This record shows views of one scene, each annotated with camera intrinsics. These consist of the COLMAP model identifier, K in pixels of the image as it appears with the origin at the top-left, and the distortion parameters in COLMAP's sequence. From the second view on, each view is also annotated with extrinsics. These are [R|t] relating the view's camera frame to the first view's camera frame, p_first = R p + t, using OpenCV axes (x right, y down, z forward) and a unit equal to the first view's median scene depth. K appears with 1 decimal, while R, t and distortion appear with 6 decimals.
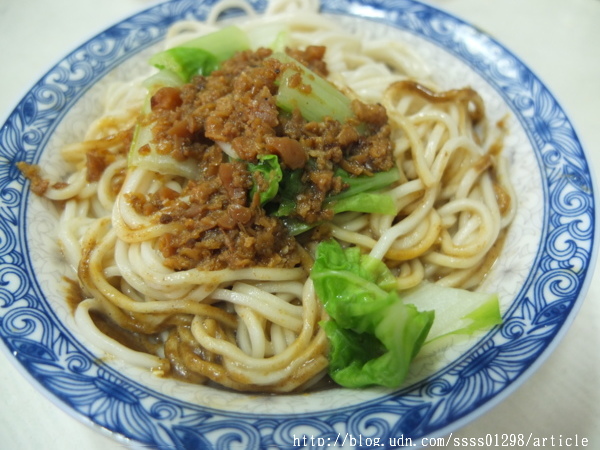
lens RADIAL K [[462.0, 0, 300.0], [0, 462.0, 225.0], [0, 0, 1]] dist [-0.033311, -0.002285]
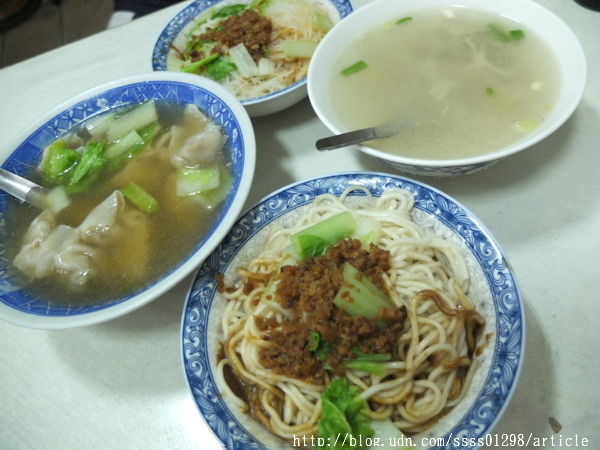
lens RADIAL K [[483.3, 0, 300.0], [0, 483.3, 225.0], [0, 0, 1]] dist [-0.072077, -0.001517]
pose [[0.881555, 0.276309, -0.382773, 0.469122], [-0.249559, 0.961023, 0.118974, -0.724943], [0.400727, -0.009357, 0.916150, -0.796788]]
